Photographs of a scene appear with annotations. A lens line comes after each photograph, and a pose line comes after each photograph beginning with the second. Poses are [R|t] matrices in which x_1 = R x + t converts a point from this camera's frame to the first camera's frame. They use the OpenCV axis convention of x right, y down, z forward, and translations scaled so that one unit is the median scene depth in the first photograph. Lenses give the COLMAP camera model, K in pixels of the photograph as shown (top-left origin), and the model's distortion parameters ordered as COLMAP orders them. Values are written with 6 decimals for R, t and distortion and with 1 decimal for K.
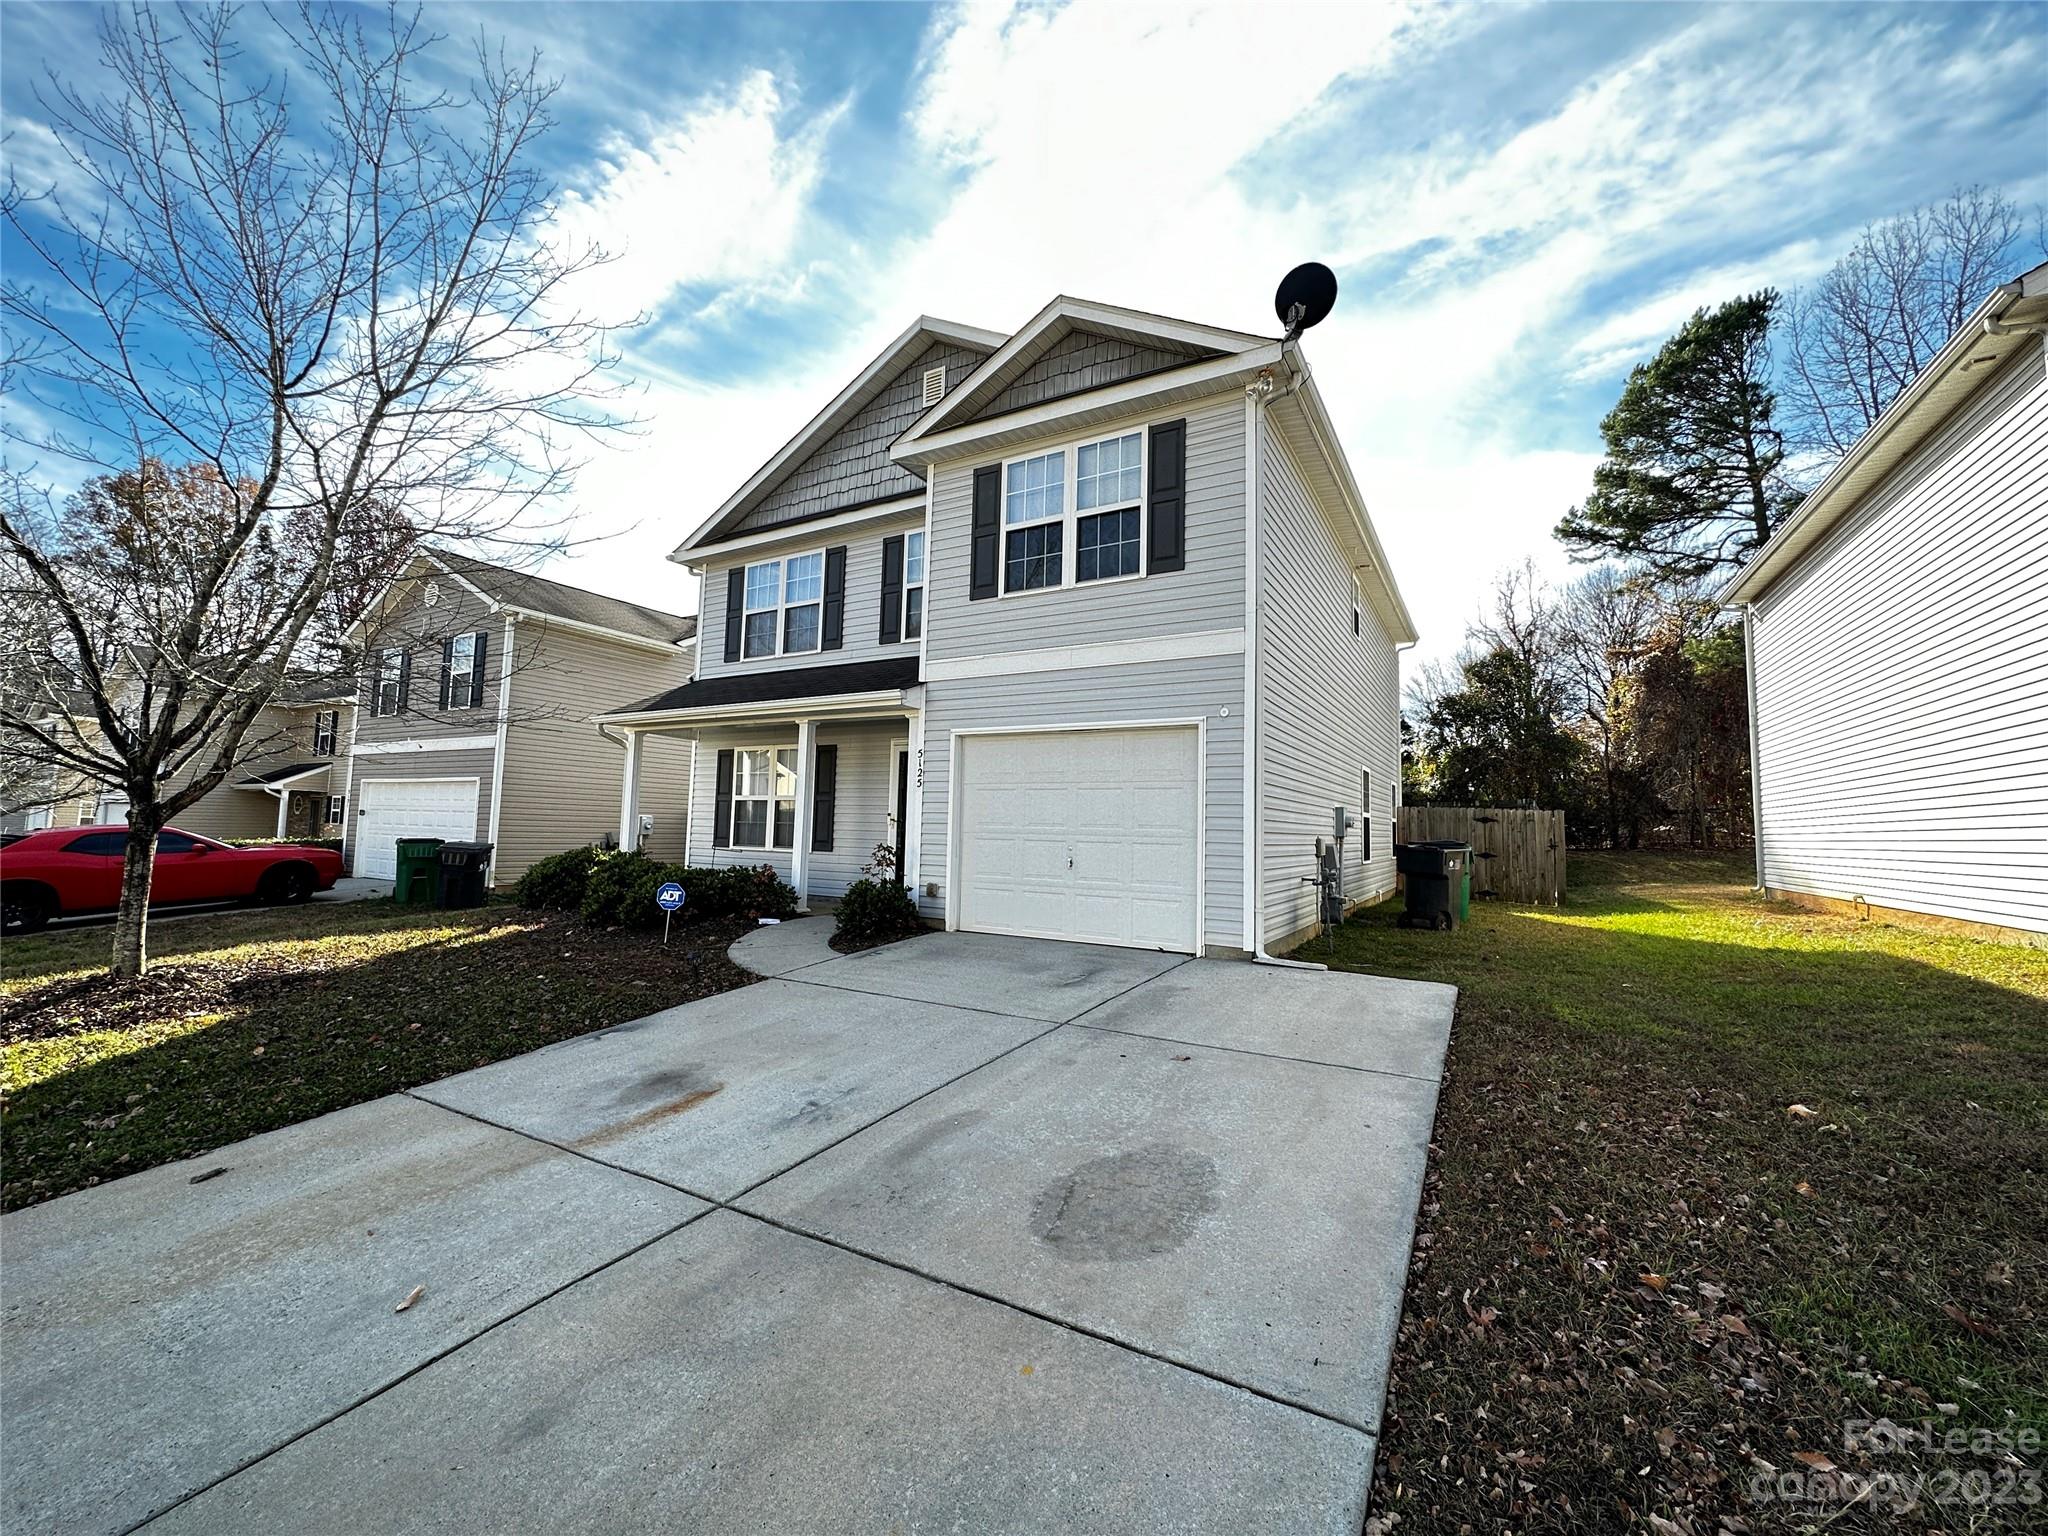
lens RADIAL K [[818.7, 0, 1028.8], [0, 818.7, 768.9], [0, 0, 1]] dist [-0.003553, 0.000012]
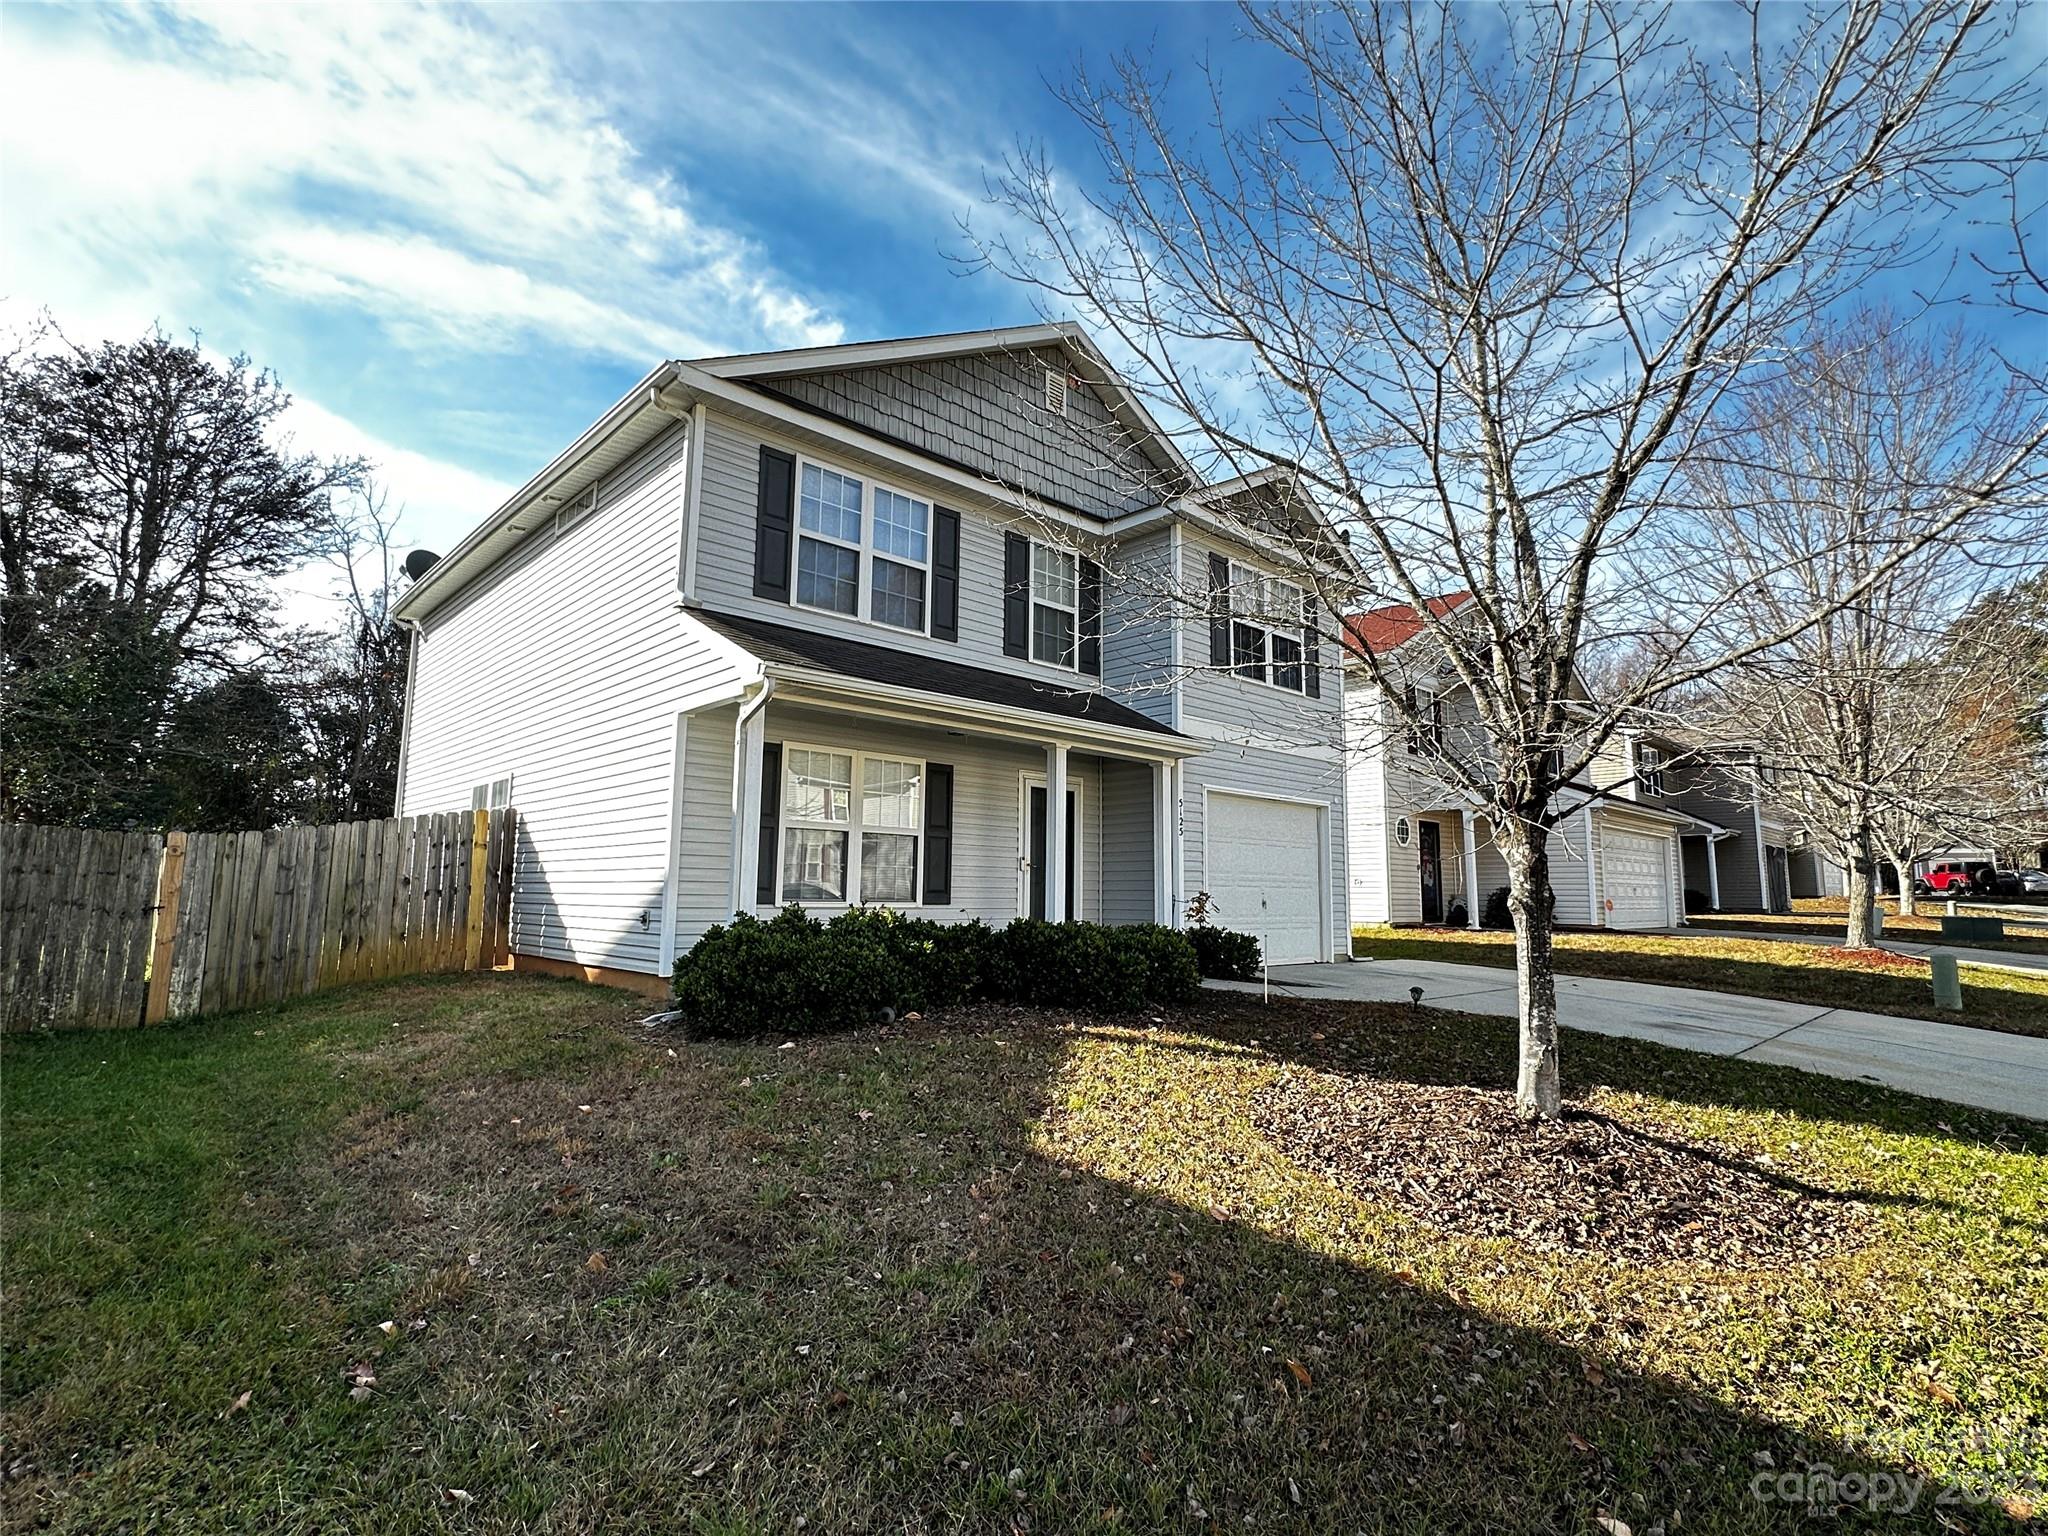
lens RADIAL K [[996.8, 0, 1029.1], [0, 996.8, 765.9], [0, 0, 1]] dist [0.000993, -0.000006]
pose [[0.286429, 0.102787, 0.952572, -1.409606], [-0.078641, 0.993396, -0.083545, 0.055397], [-0.954868, -0.050982, 0.292621, 0.831824]]
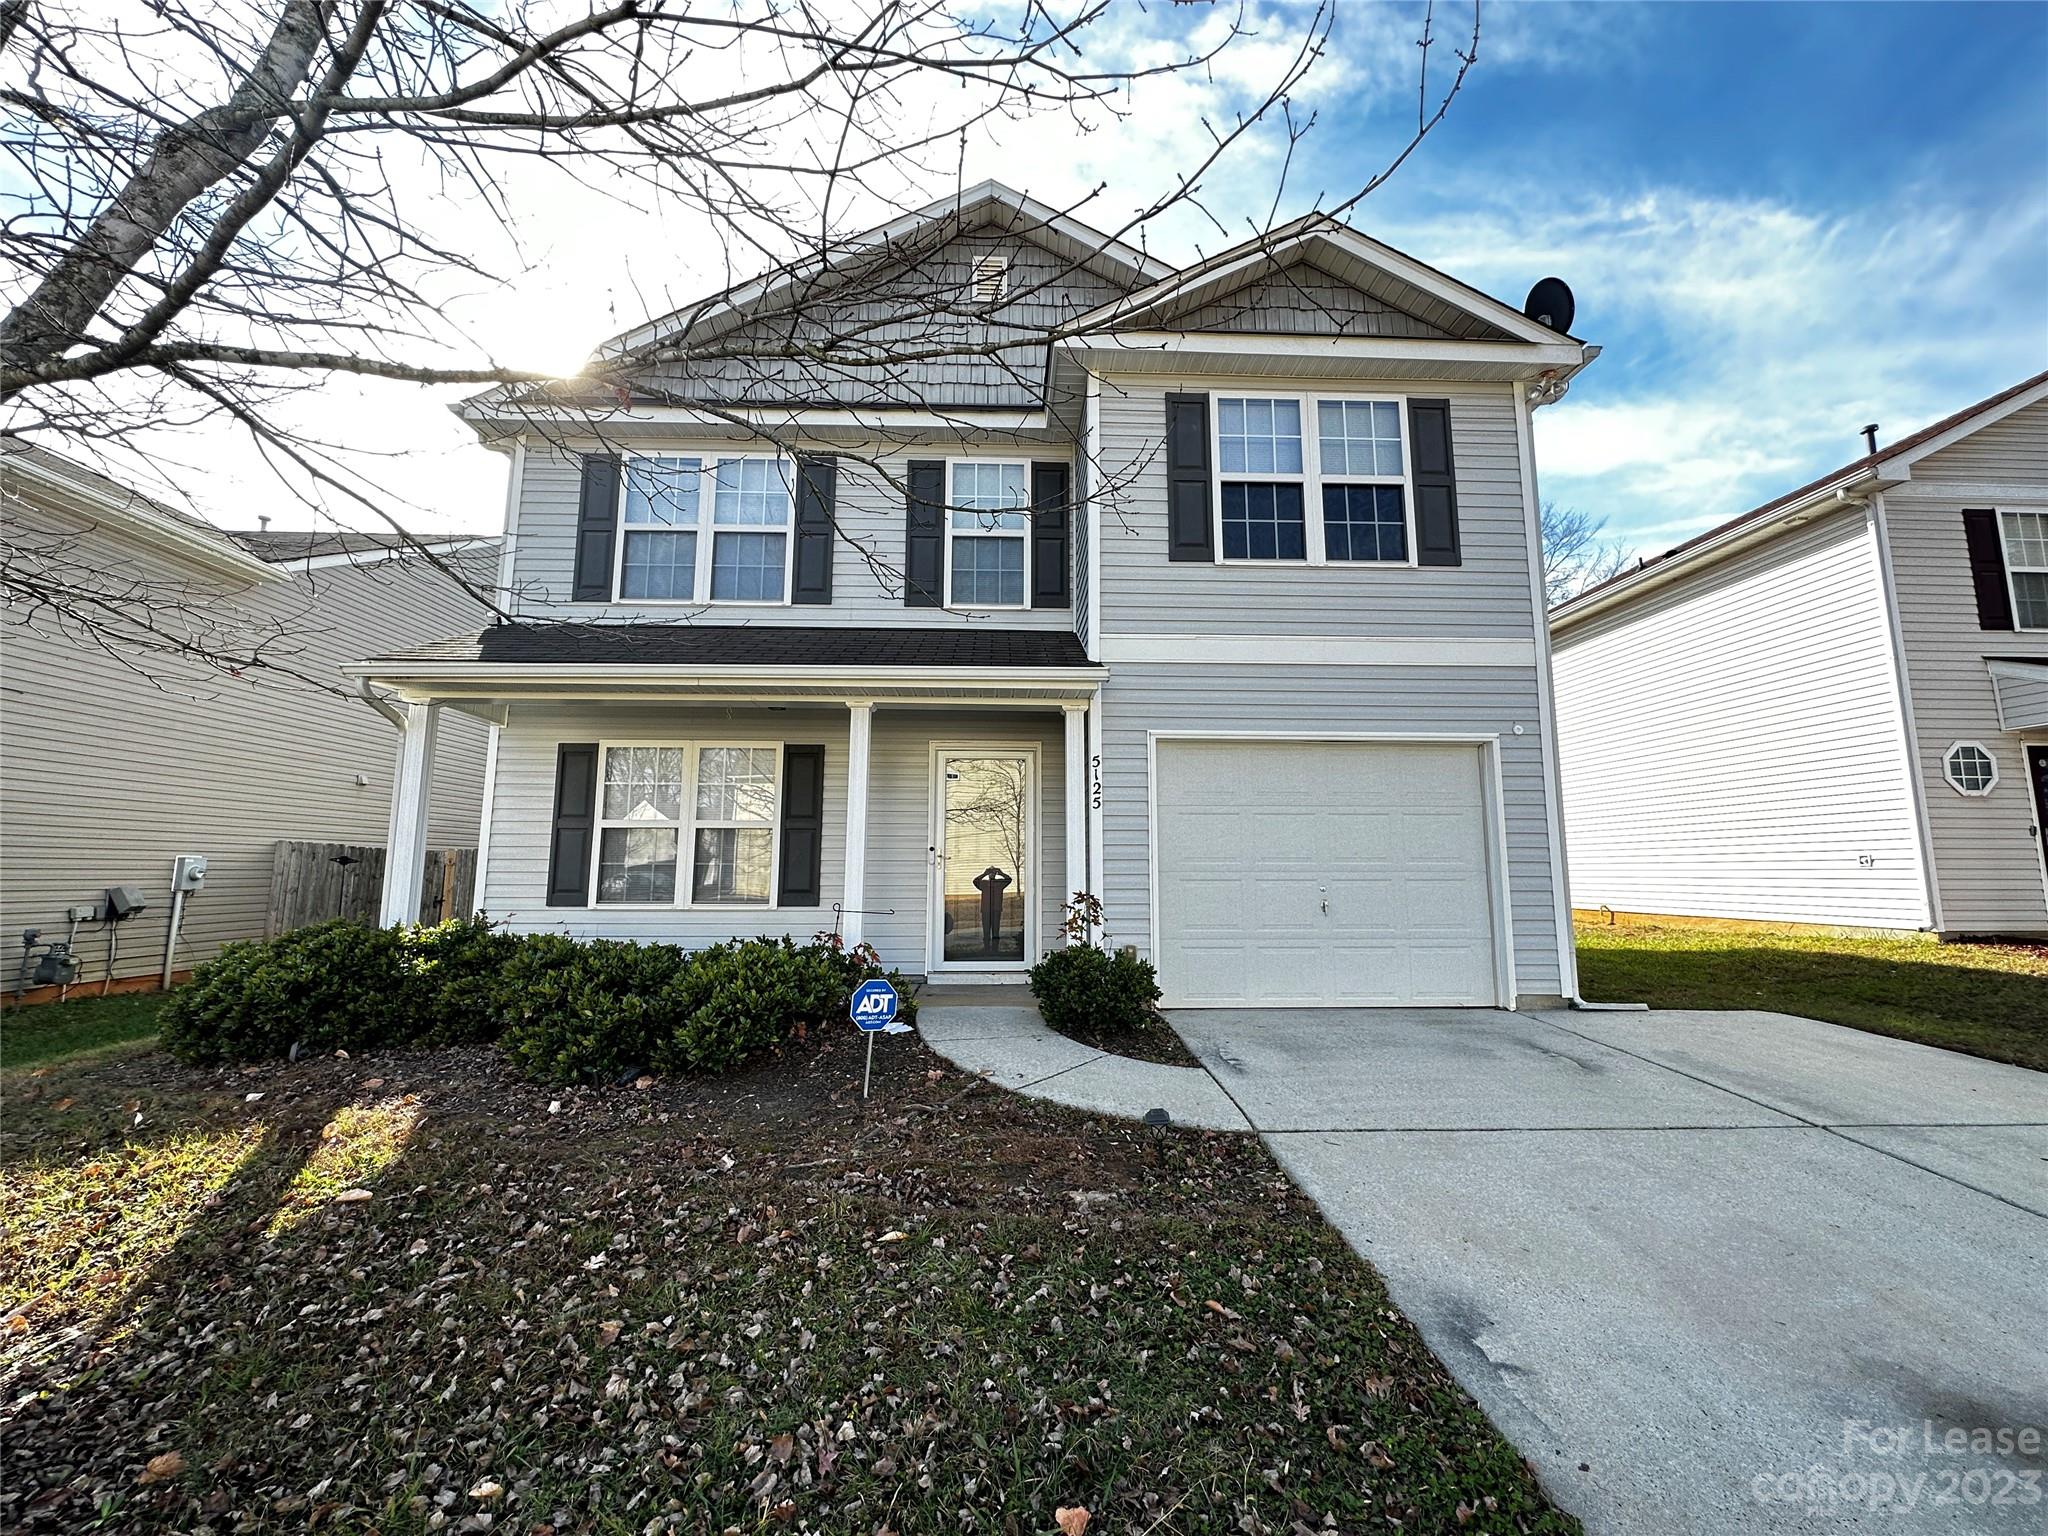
lens RADIAL K [[818.7, 0, 1029.9], [0, 818.7, 764.1], [0, 0, 1]] dist [-0.003553, 0.000012]
pose [[0.846806, 0.047389, 0.529787, -0.566754], [-0.022434, 0.998319, -0.053441, 0.023139], [-0.531429, 0.033369, 0.846446, 0.437874]]
